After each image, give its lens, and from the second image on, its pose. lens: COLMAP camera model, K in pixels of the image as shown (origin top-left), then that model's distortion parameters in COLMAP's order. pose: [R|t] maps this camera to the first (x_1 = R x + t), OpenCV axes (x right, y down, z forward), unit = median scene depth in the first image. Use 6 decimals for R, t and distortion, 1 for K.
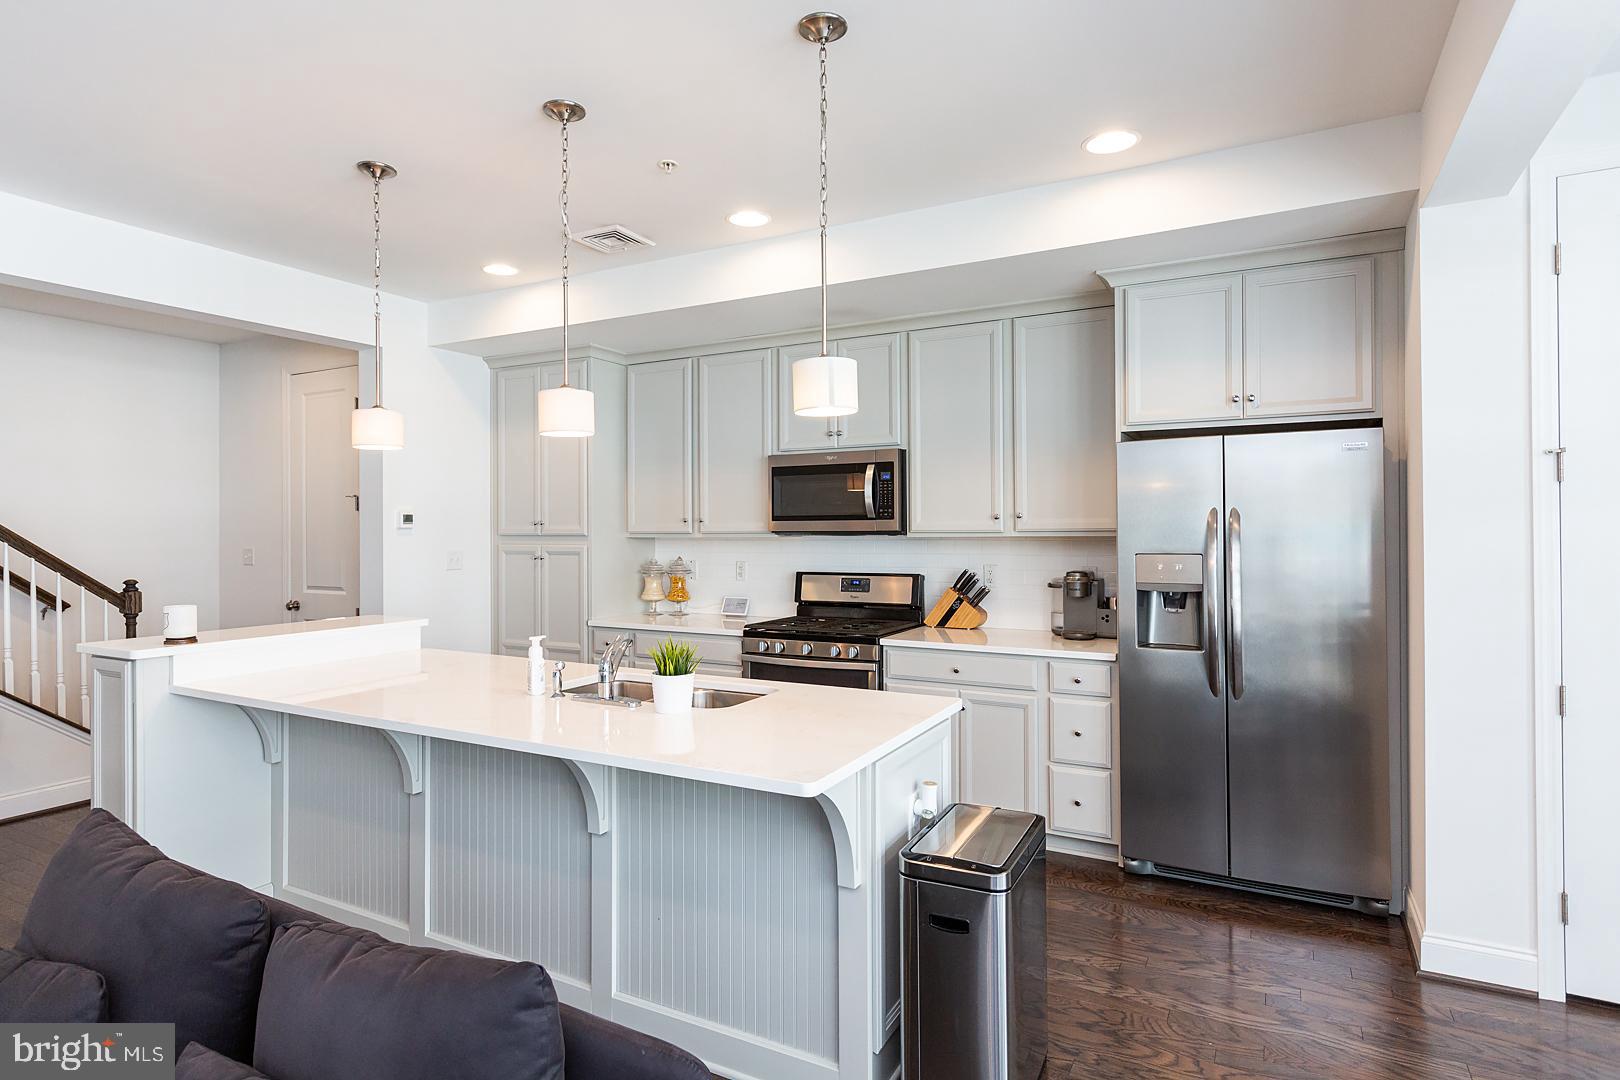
lens RADIAL K [[858.7, 0, 785.0], [0, 858.7, 526.1], [0, 0, 1]] dist [-0.001543, -0.000485]
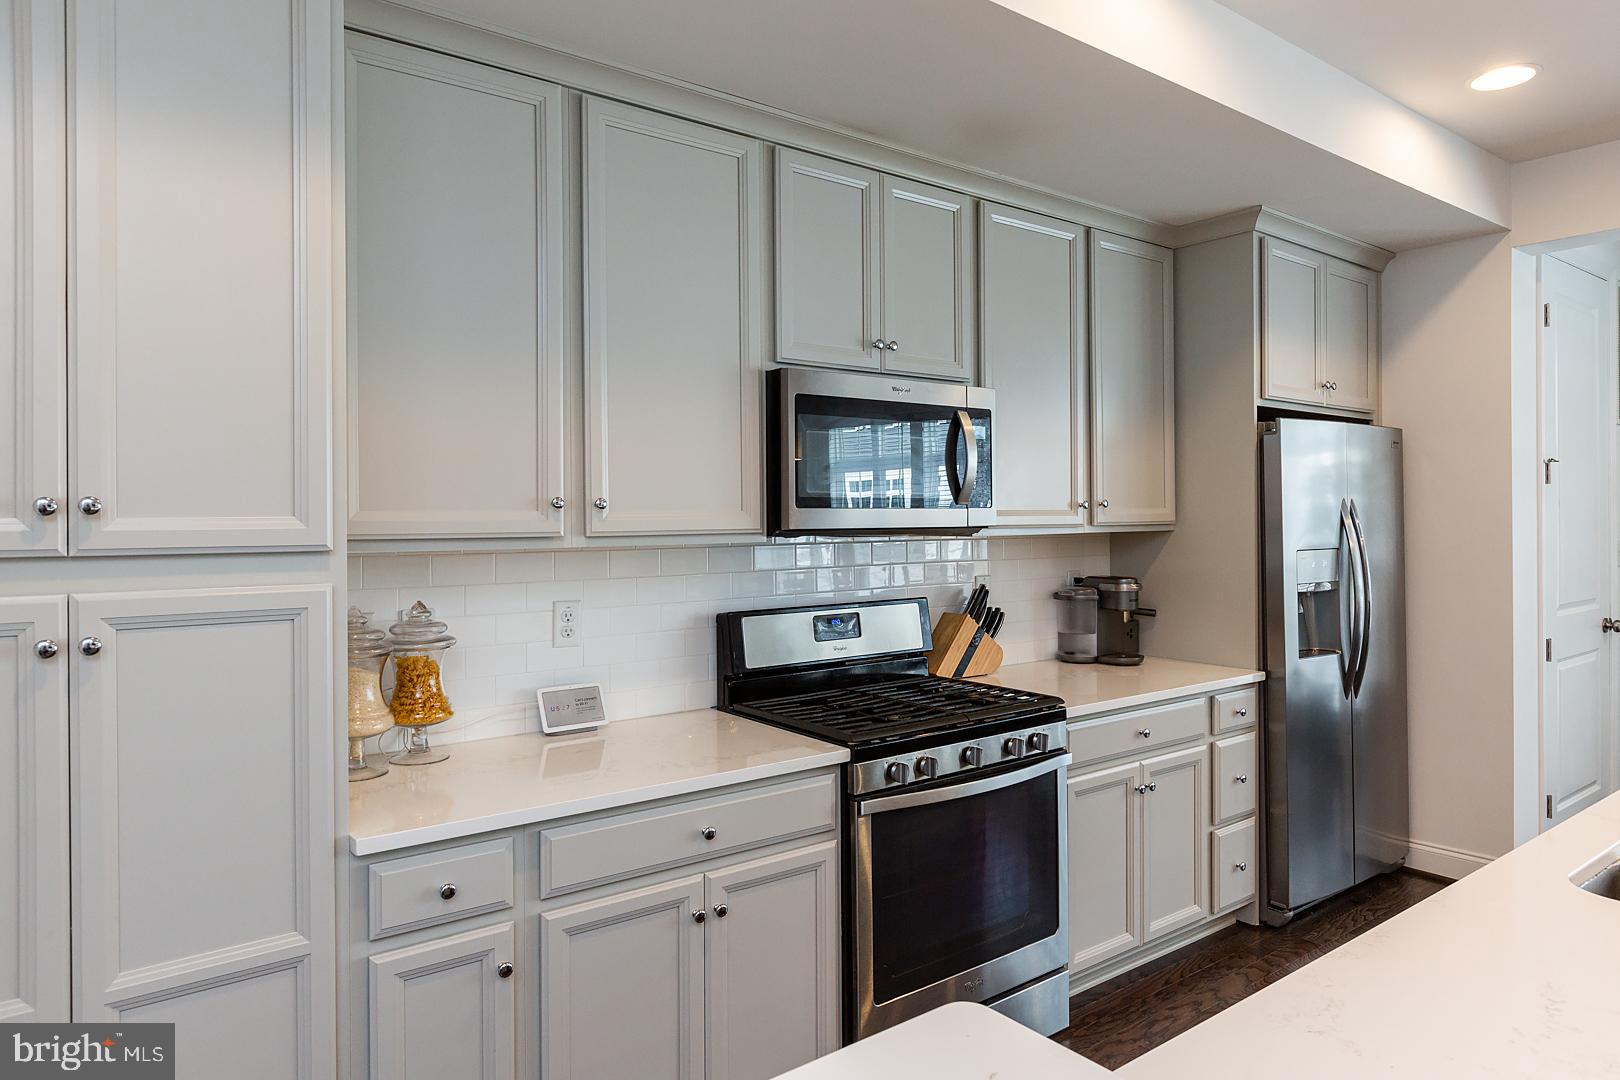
lens RADIAL K [[987.9, 0, 815.1], [0, 987.9, 522.9], [0, 0, 1]] dist [-0.003243, -0.000417]
pose [[0.401444, -0.002033, 0.915881, -0.532832], [0.001849, 0.999997, 0.001410, 0.001593], [-0.915882, 0.001127, 0.401447, 0.807898]]
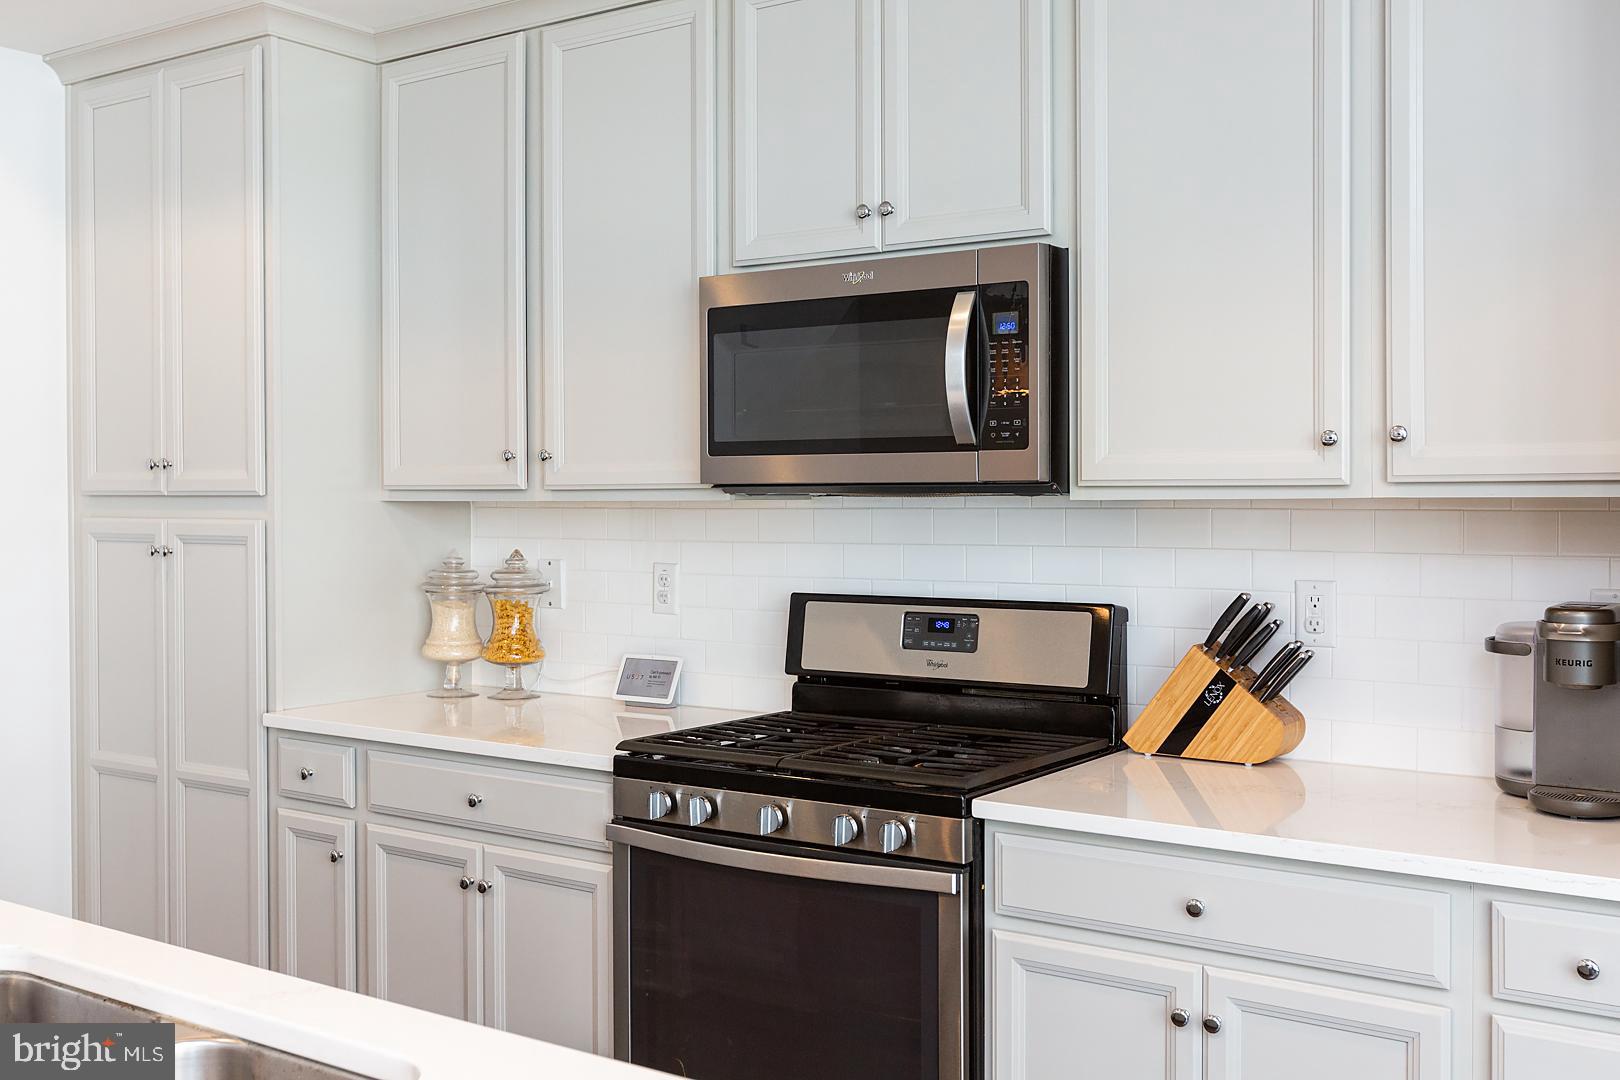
lens RADIAL K [[1614.0, 0, 815.0], [0, 1614.0, 512.0], [0, 0, 1]] dist [-0.001683, -0.000205]
pose [[0.995756, 0.003251, -0.091971, 0.097430], [-0.001831, 0.999878, 0.015527, 0.007509], [0.092010, -0.015292, 0.995641, 0.330606]]
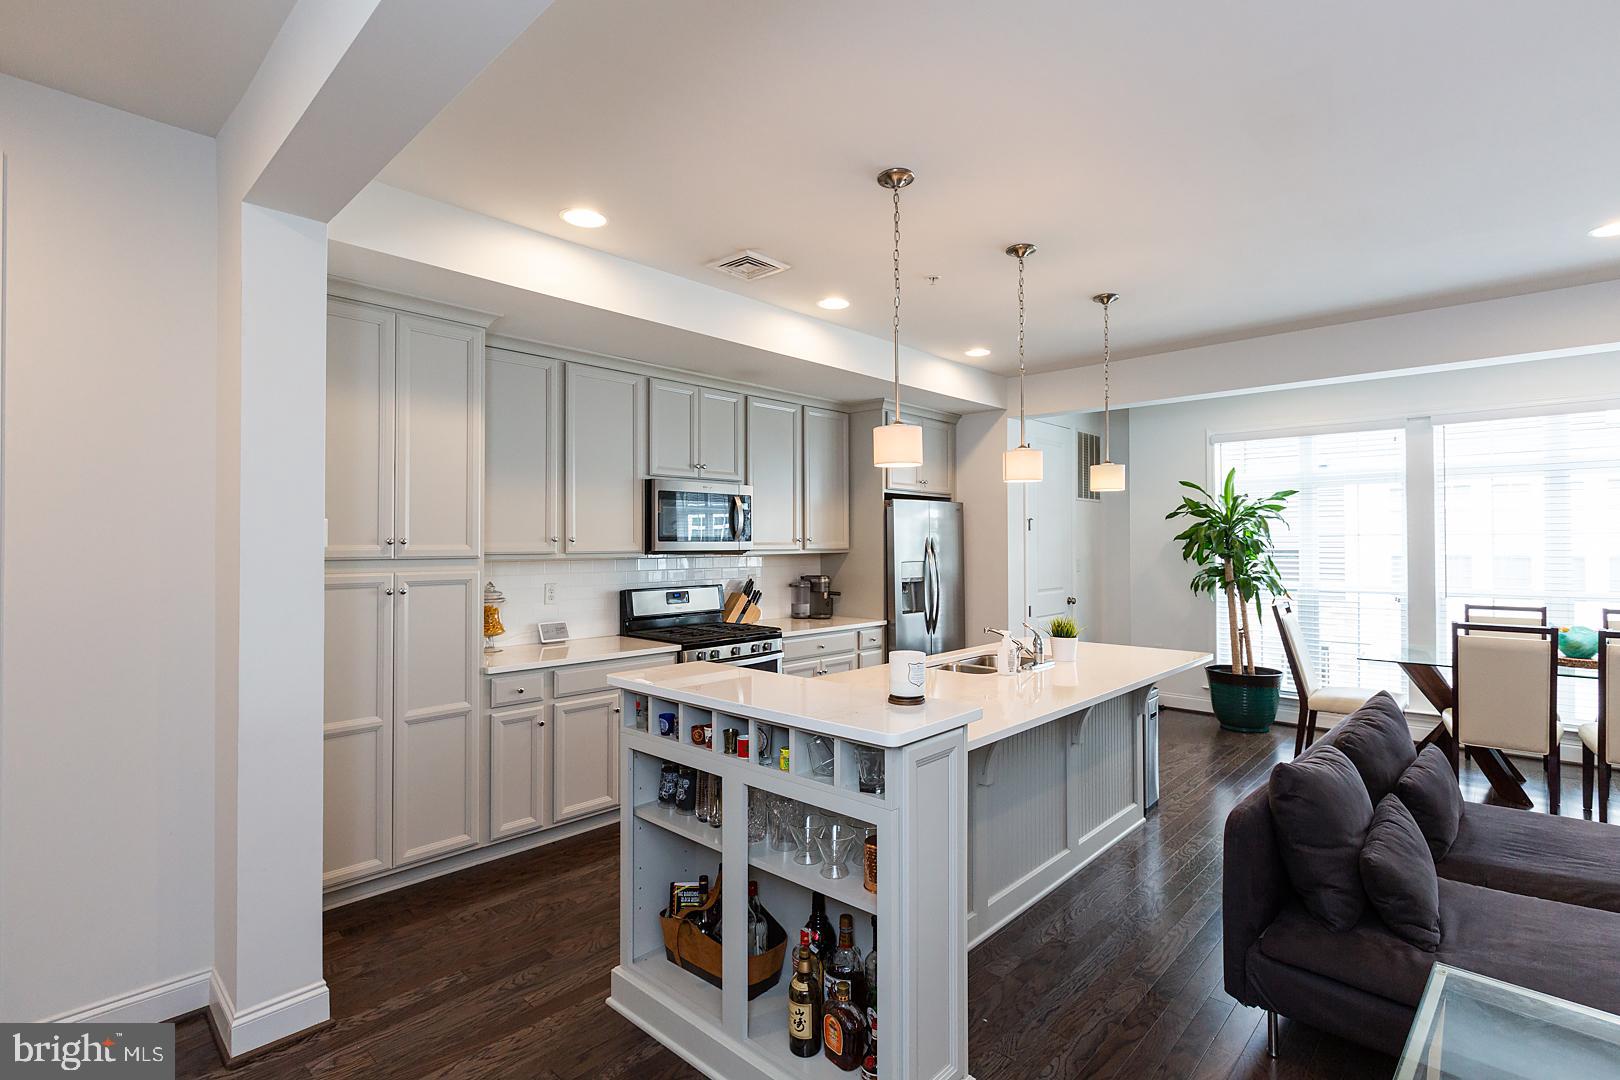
lens RADIAL K [[772.5, 0, 810.0], [0, 772.5, 540.0], [0, 0, 1]] dist [-0.002842, 0.000493]
pose [[0.231649, 0.008818, 0.972759, -0.942549], [-0.003103, 0.999961, -0.008325, -0.000448], [-0.972794, -0.001090, 0.231668, 0.624176]]
